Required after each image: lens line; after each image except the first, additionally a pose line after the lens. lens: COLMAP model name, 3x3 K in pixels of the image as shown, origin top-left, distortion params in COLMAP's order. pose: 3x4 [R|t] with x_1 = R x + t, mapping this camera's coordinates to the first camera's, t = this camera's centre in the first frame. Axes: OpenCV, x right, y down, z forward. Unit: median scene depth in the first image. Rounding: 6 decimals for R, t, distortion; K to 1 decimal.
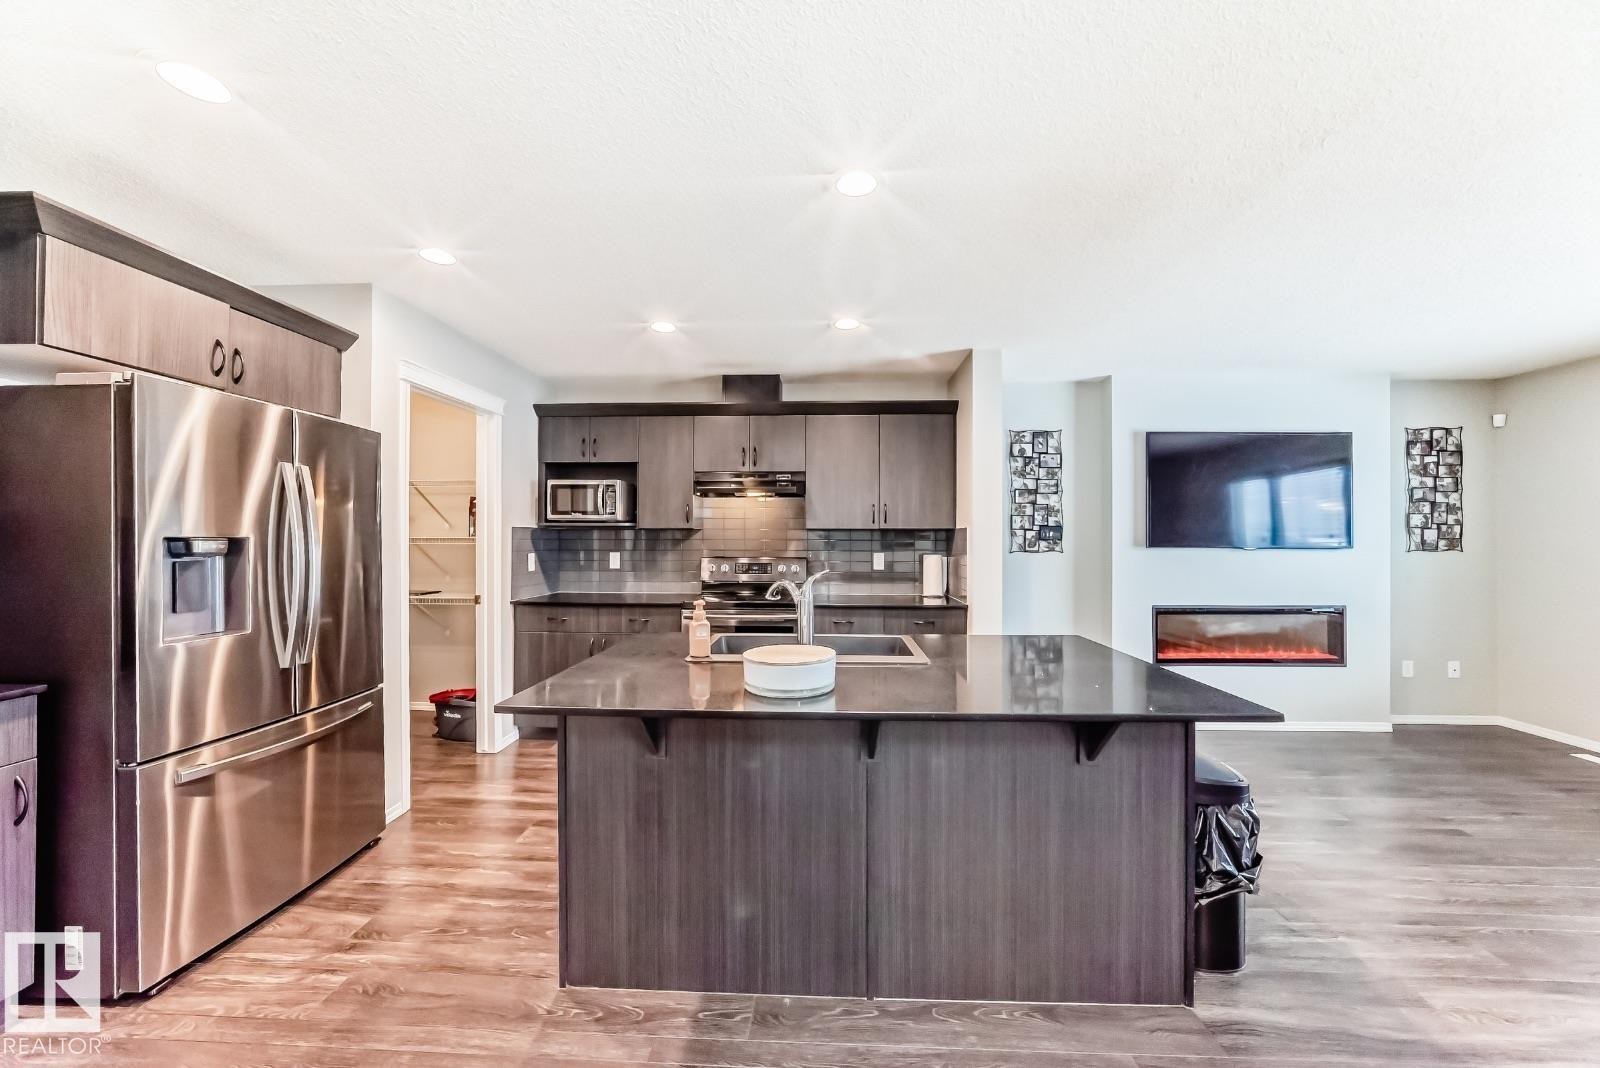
lens RADIAL K [[578.9, 0, 803.5], [0, 578.9, 532.0], [0, 0, 1]] dist [-0.016262, 0.003266]
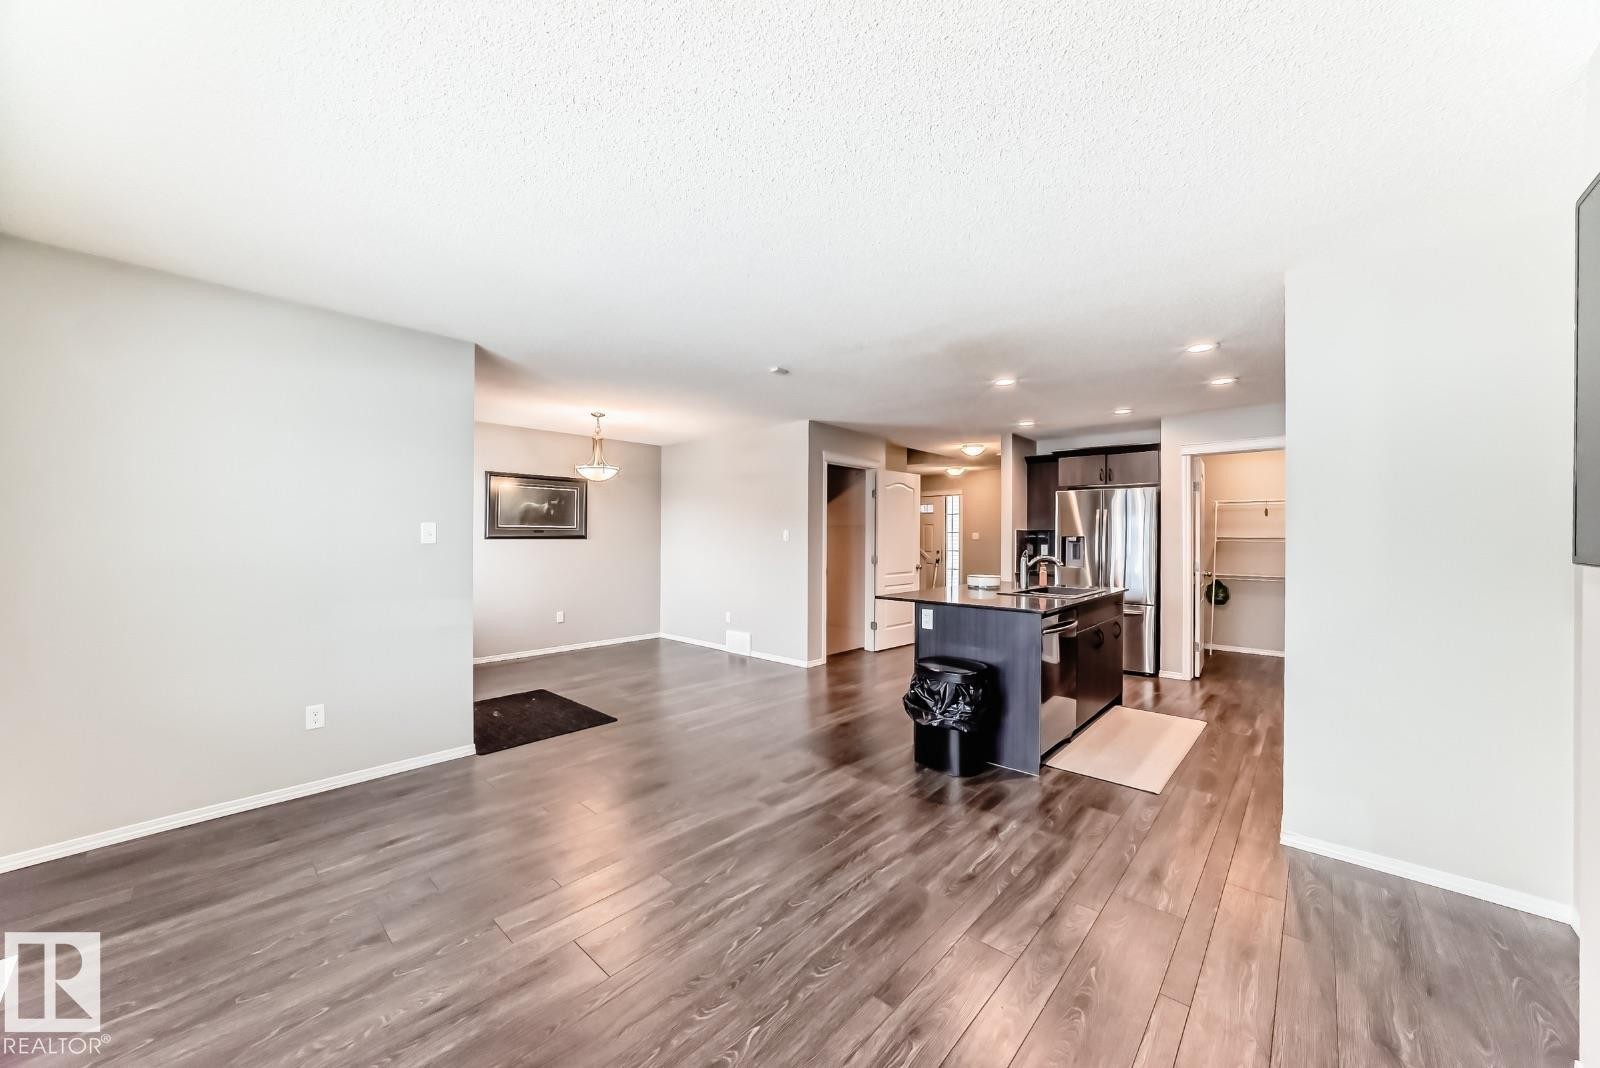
lens RADIAL K [[578.9, 0, 805.4], [0, 578.9, 538.3], [0, 0, 1]] dist [-0.016262, 0.003266]
pose [[-0.637602, -0.000743, -0.770365, 1.075237], [0.004359, 0.999980, -0.004572, 0.012292], [0.770354, -0.006273, -0.637586, 0.842522]]
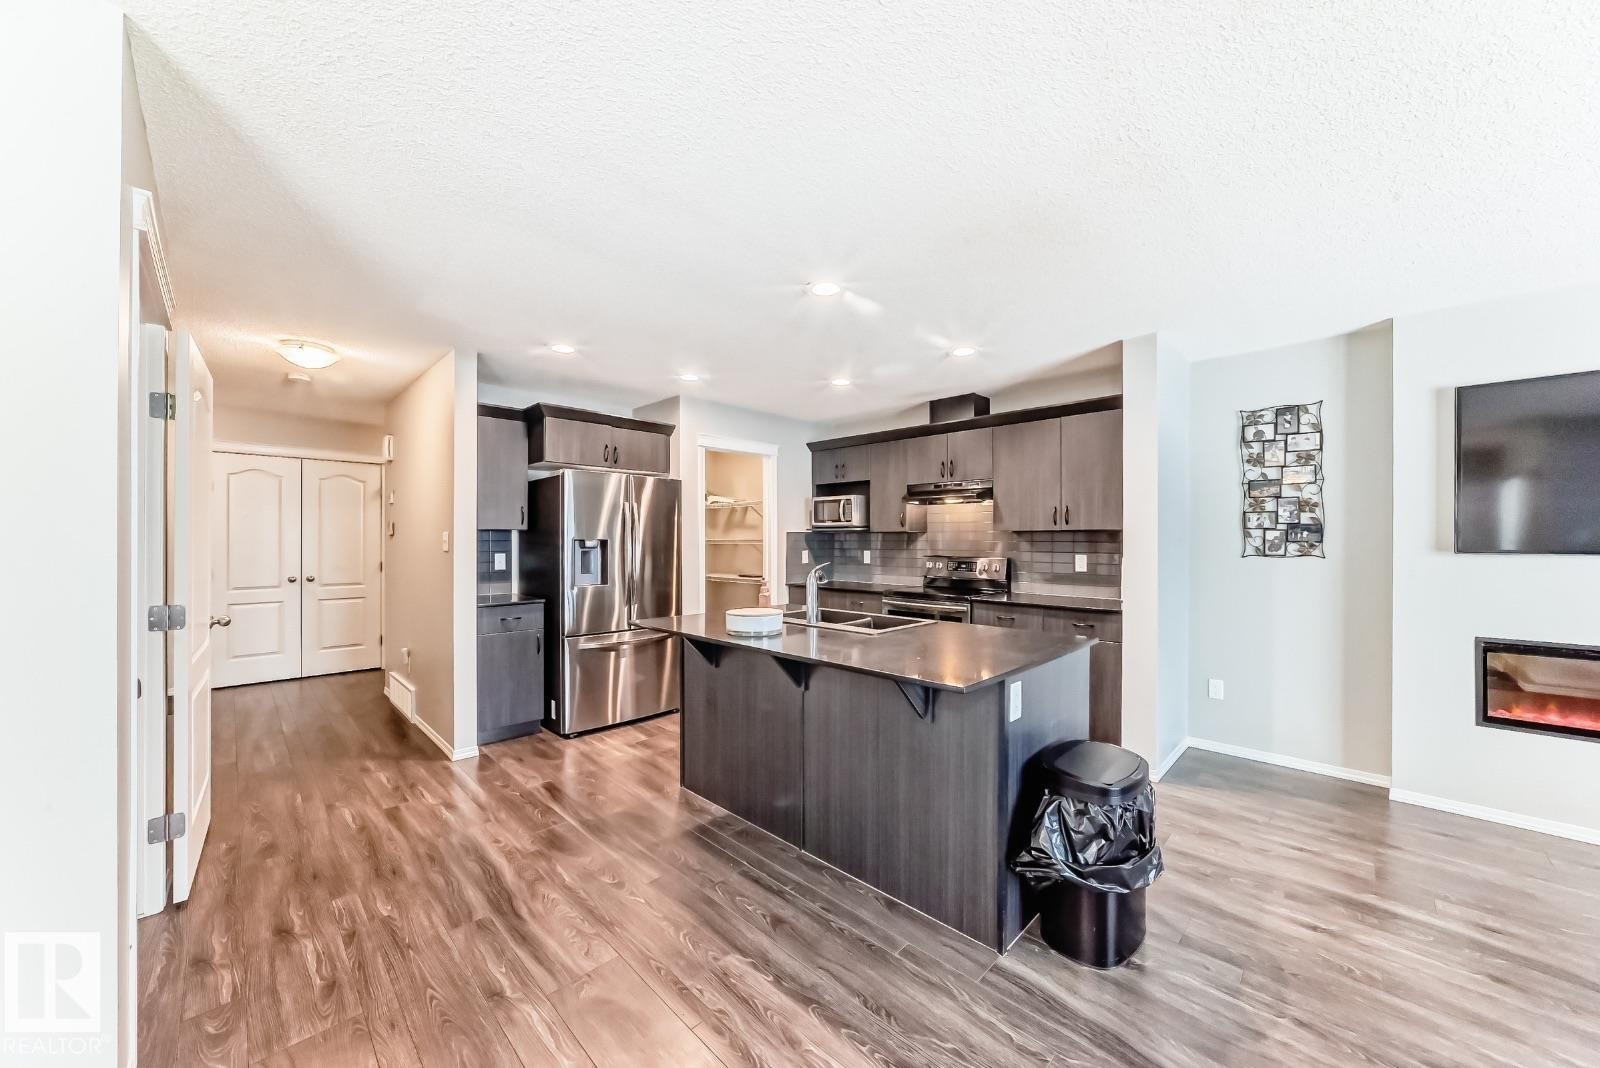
lens RADIAL K [[578.9, 0, 811.9], [0, 578.9, 530.6], [0, 0, 1]] dist [-0.016262, 0.003266]
pose [[0.746364, -0.010081, -0.665462, 0.459526], [0.007283, 0.999949, -0.006980, -0.001149], [0.665498, 0.000363, 0.746399, -0.038236]]
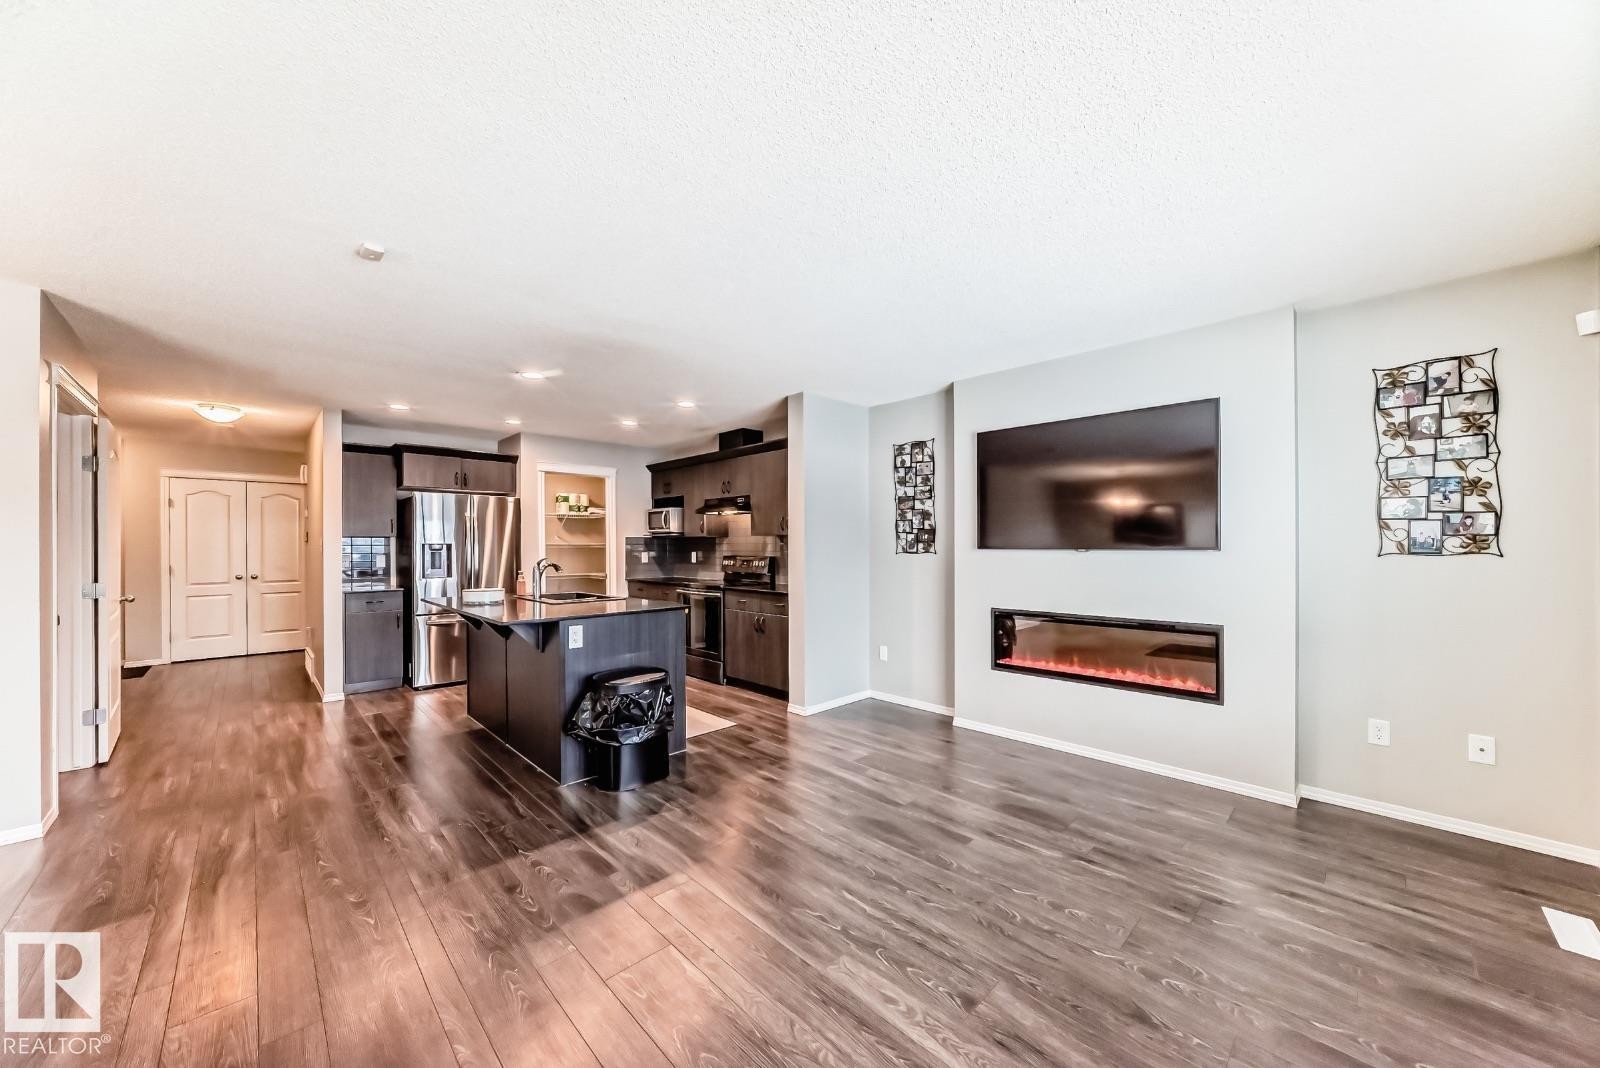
lens RADIAL K [[578.9, 0, 806.5], [0, 578.9, 537.6], [0, 0, 1]] dist [-0.016262, 0.003266]
pose [[0.730551, -0.013322, -0.682728, 1.030080], [0.013194, 0.999898, -0.005393, 0.008353], [0.682730, -0.005068, 0.730653, 0.061882]]
